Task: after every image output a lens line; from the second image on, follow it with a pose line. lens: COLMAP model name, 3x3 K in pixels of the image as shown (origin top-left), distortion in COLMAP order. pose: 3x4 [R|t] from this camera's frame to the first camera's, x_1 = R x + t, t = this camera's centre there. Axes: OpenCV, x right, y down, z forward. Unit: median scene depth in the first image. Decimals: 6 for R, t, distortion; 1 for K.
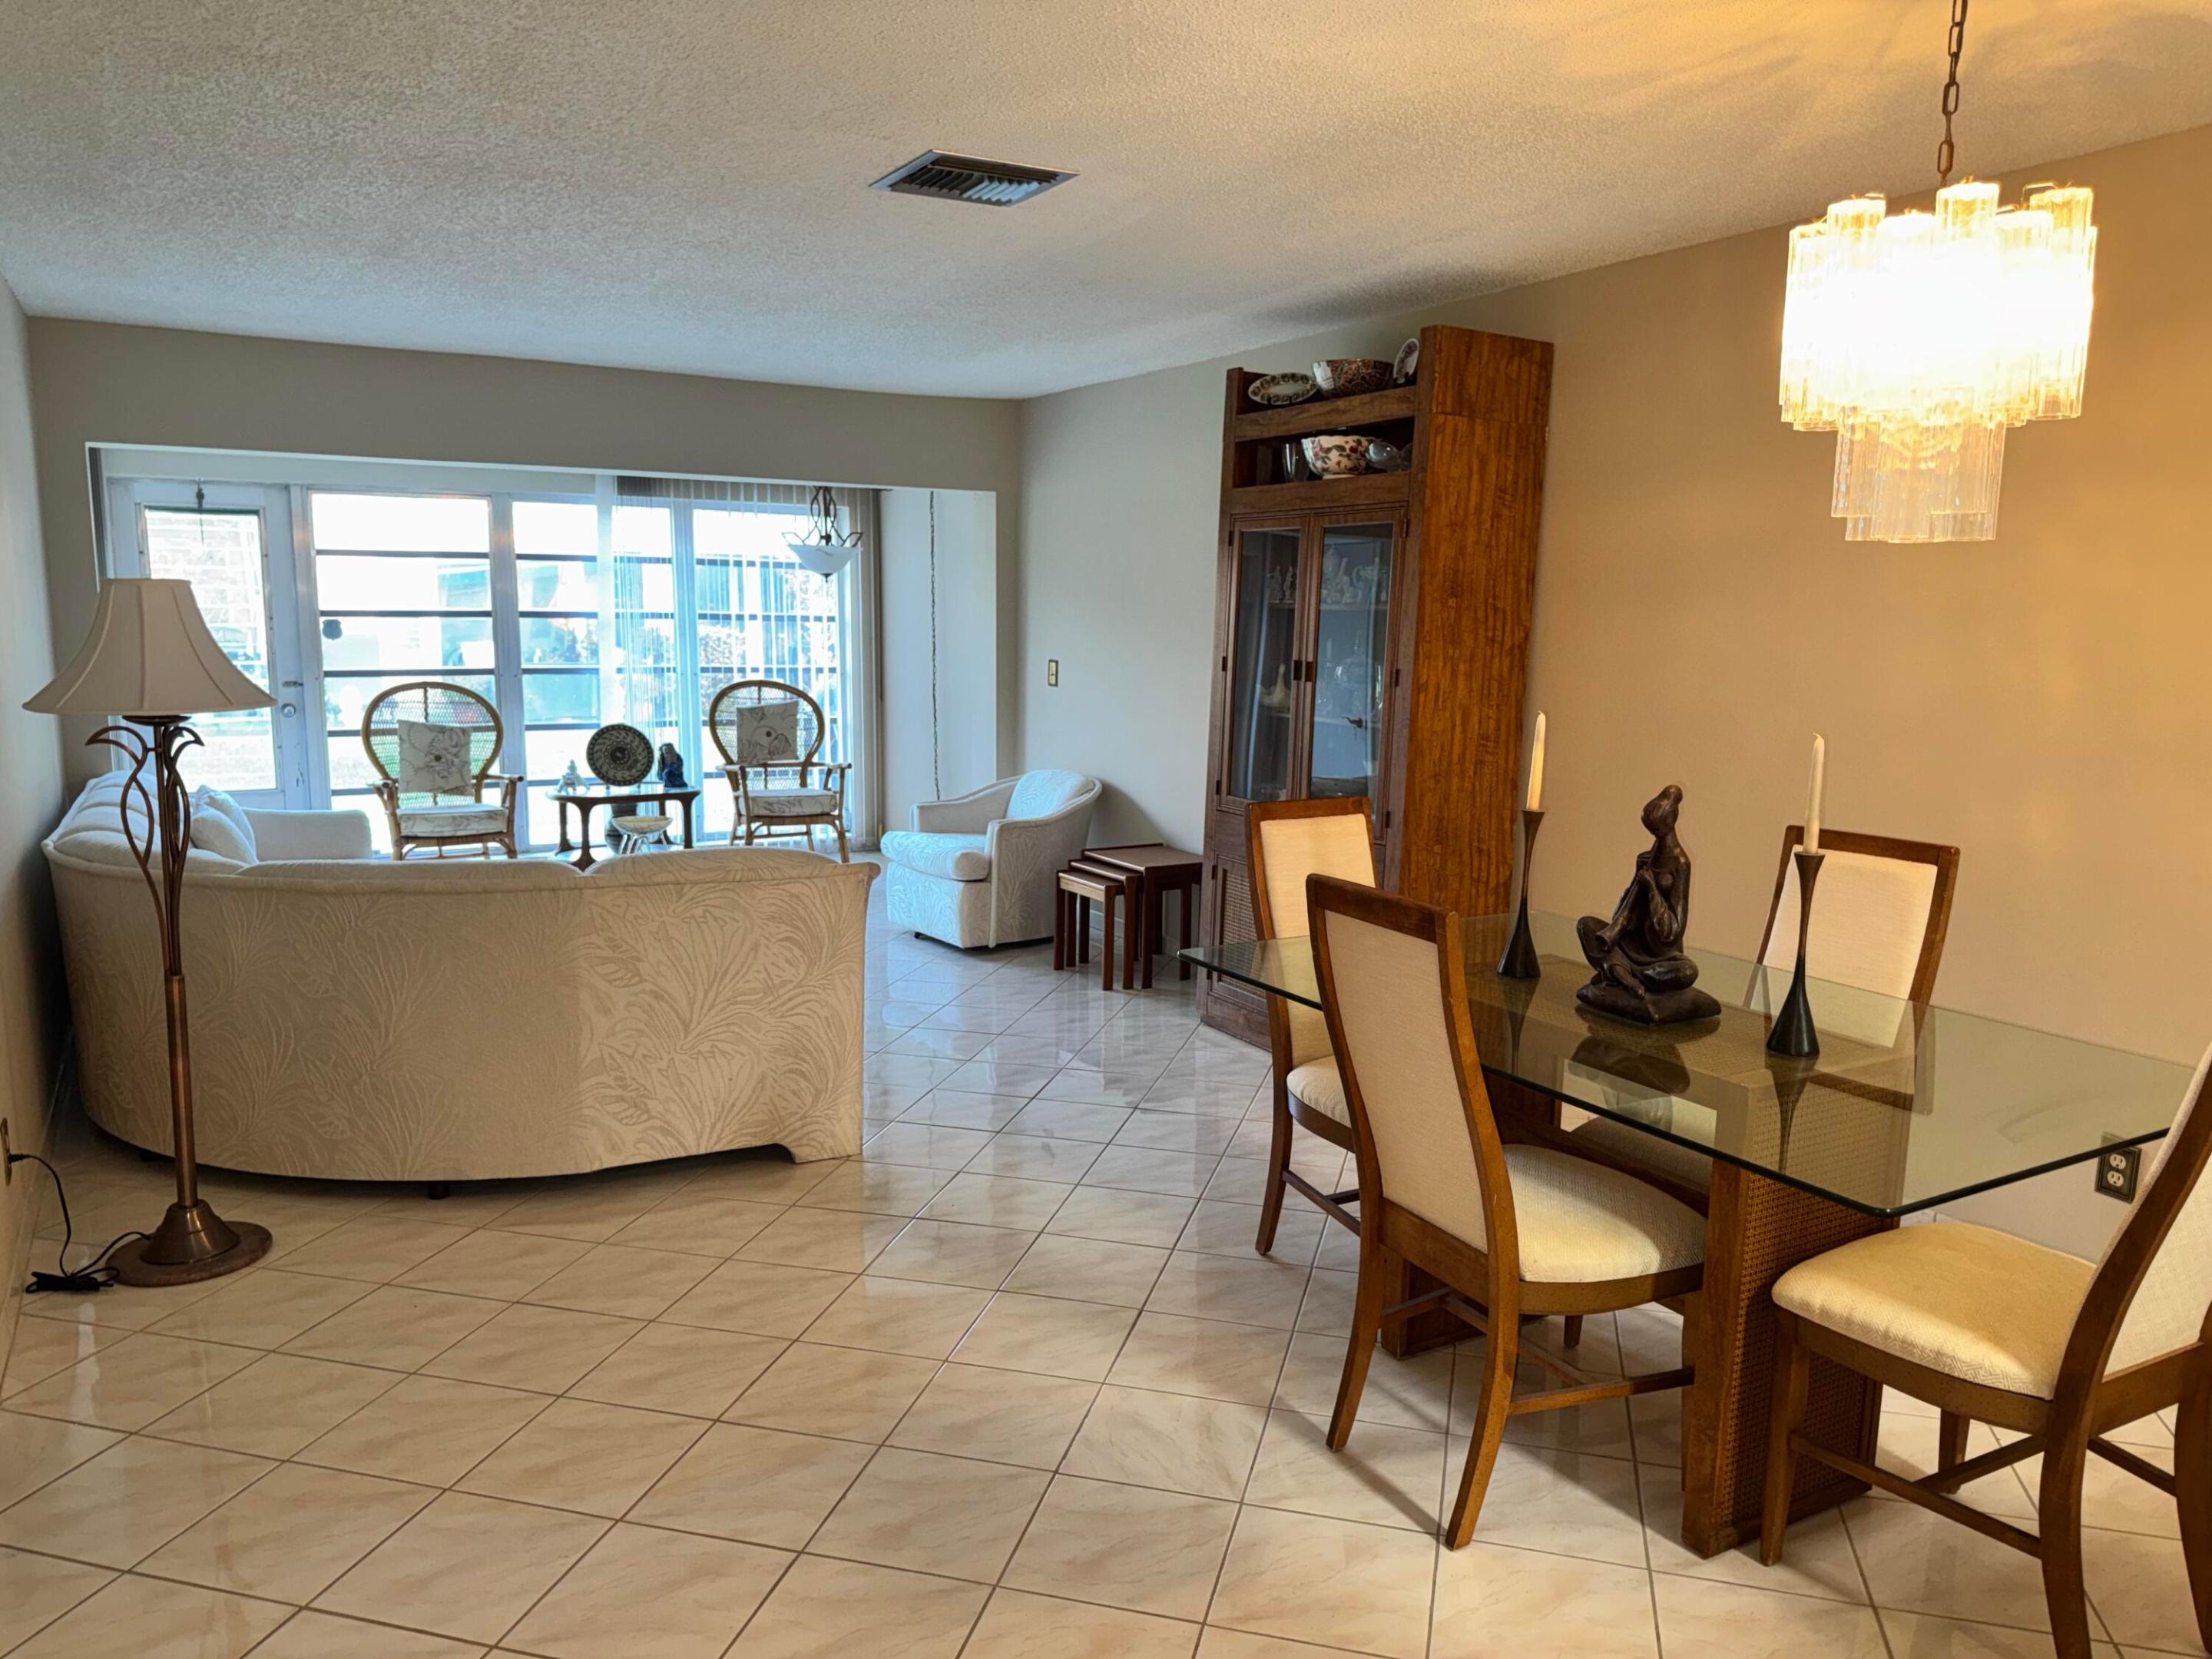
lens RADIAL K [[1553.1, 0, 1127.8], [0, 1553.1, 842.9], [0, 0, 1]] dist [0.060445, -0.080707]
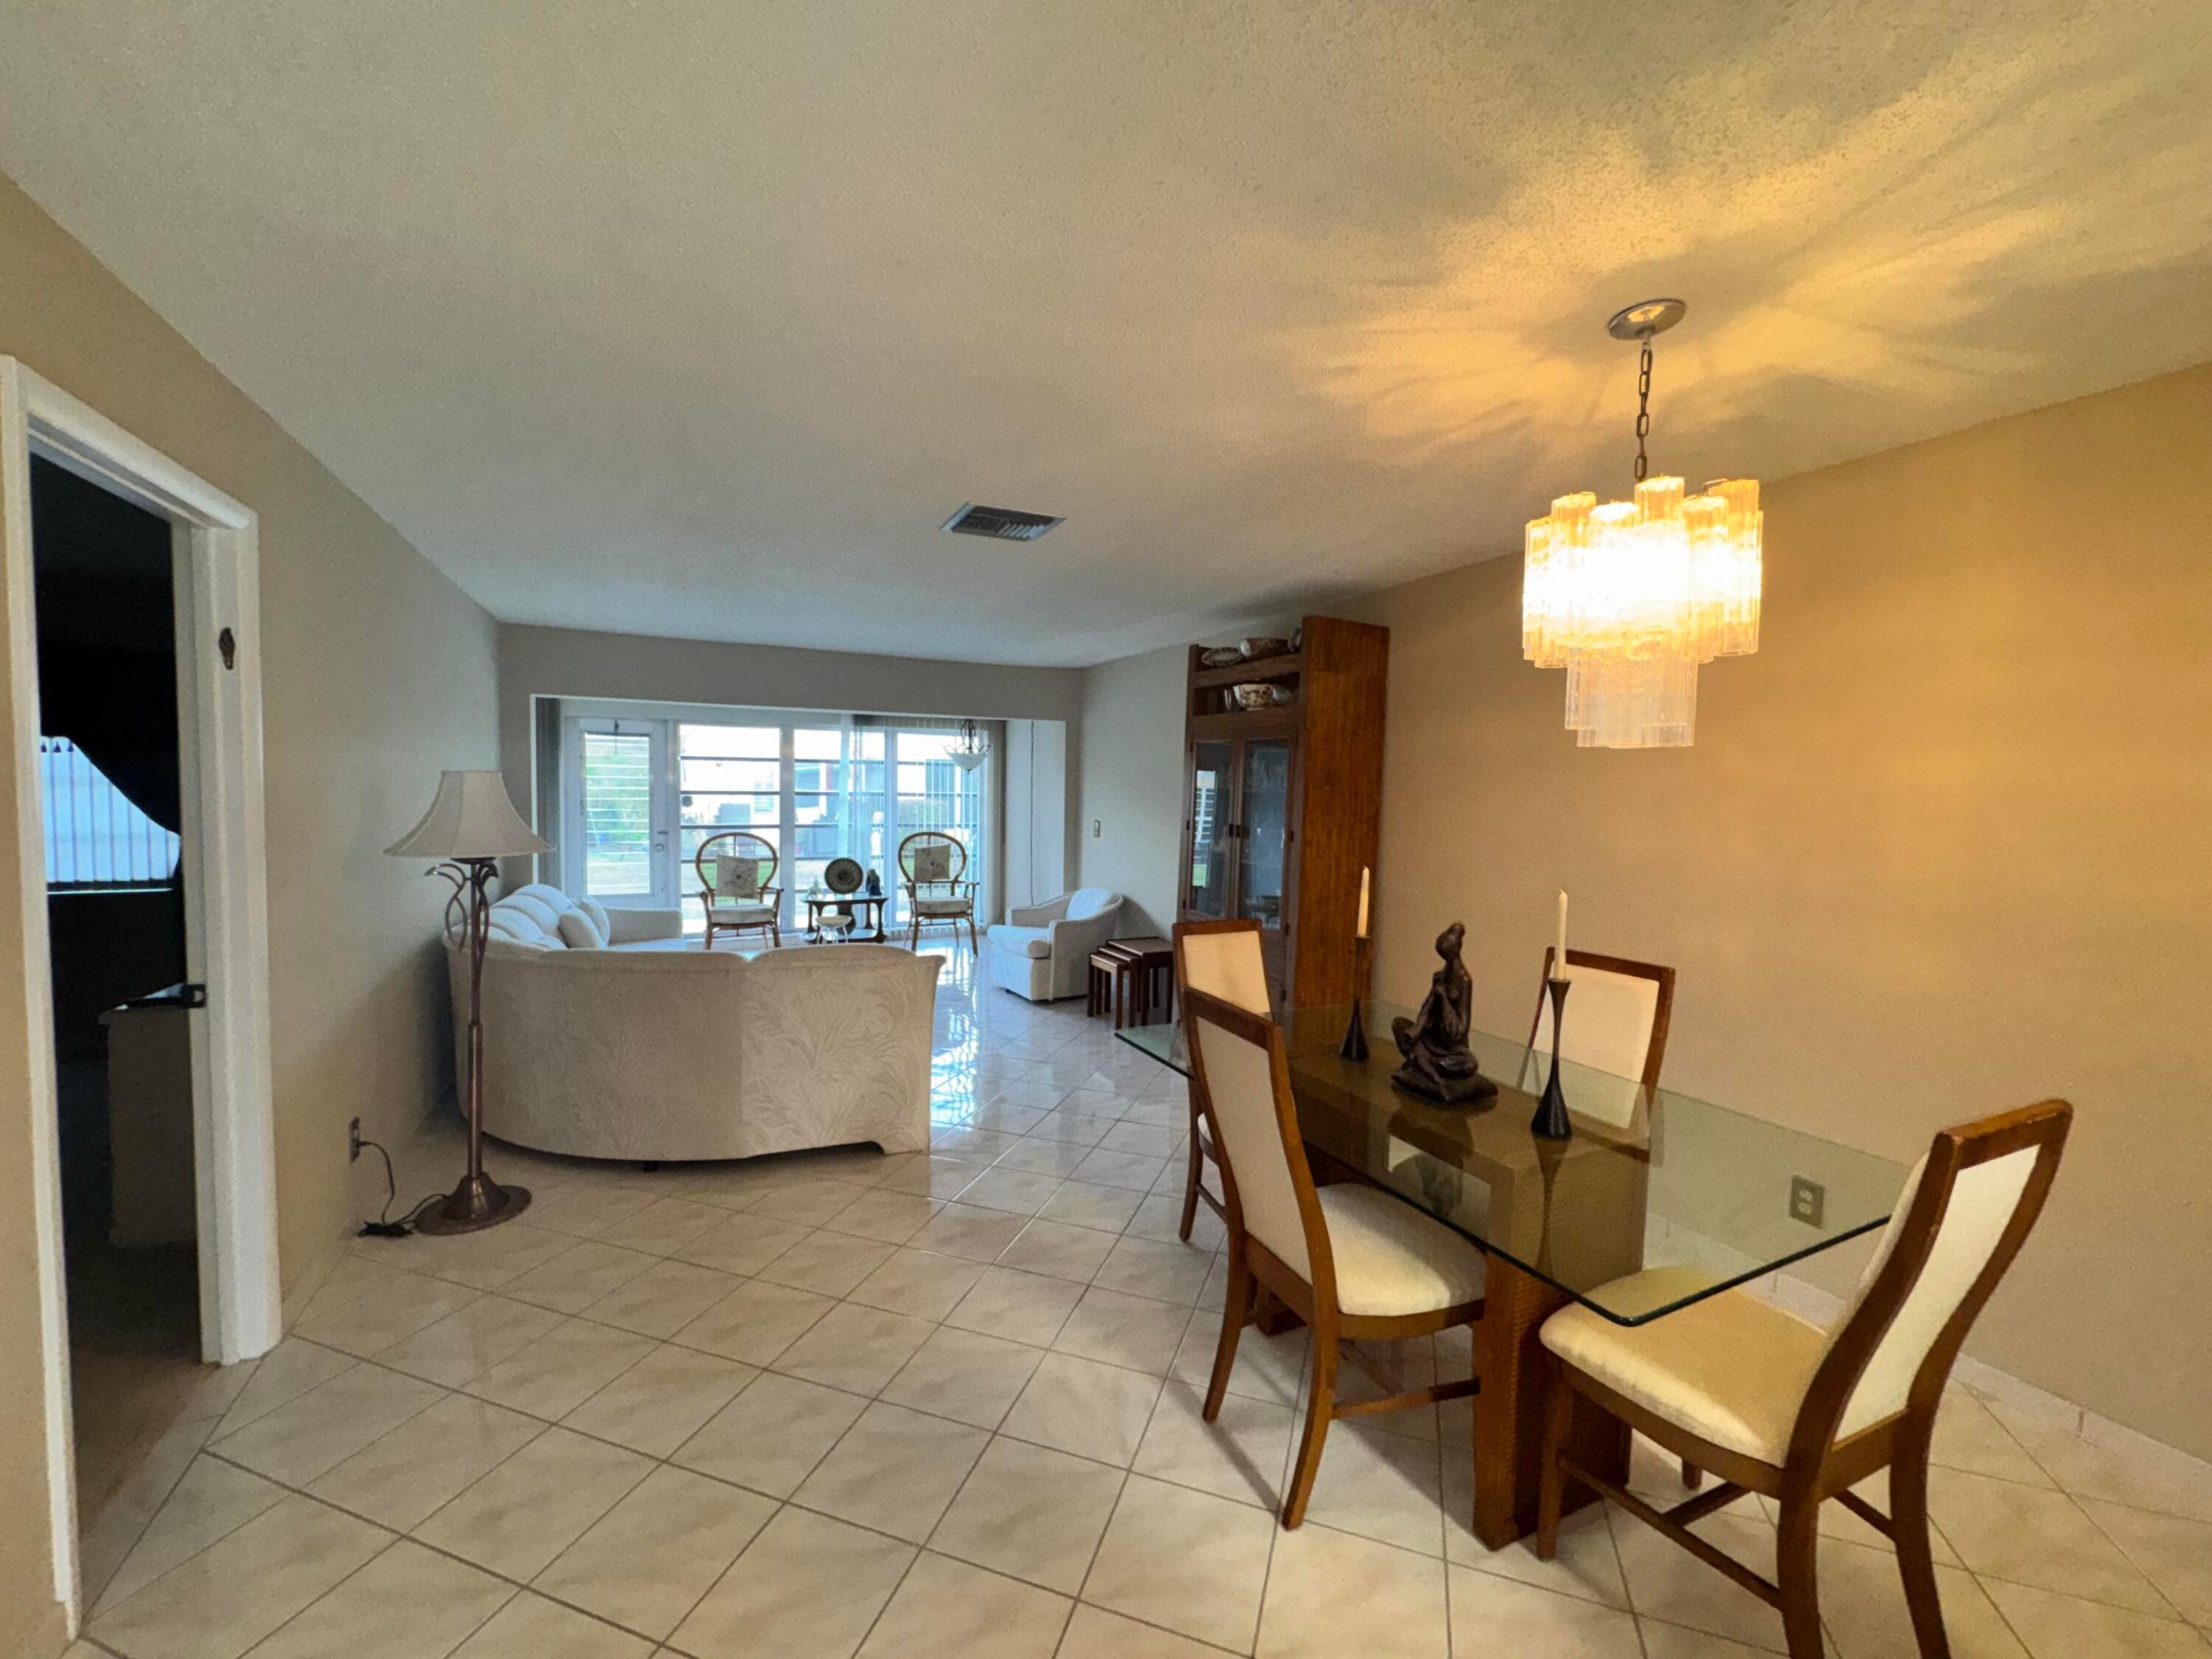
lens RADIAL K [[889.9, 0, 1109.9], [0, 889.9, 830.0], [0, 0, 1]] dist [-0.004320, 0.000615]
pose [[0.997198, 0.008020, -0.074372, 0.083191], [-0.015750, 0.994459, -0.103940, -0.026039], [0.073126, 0.104820, 0.991799, 0.160859]]
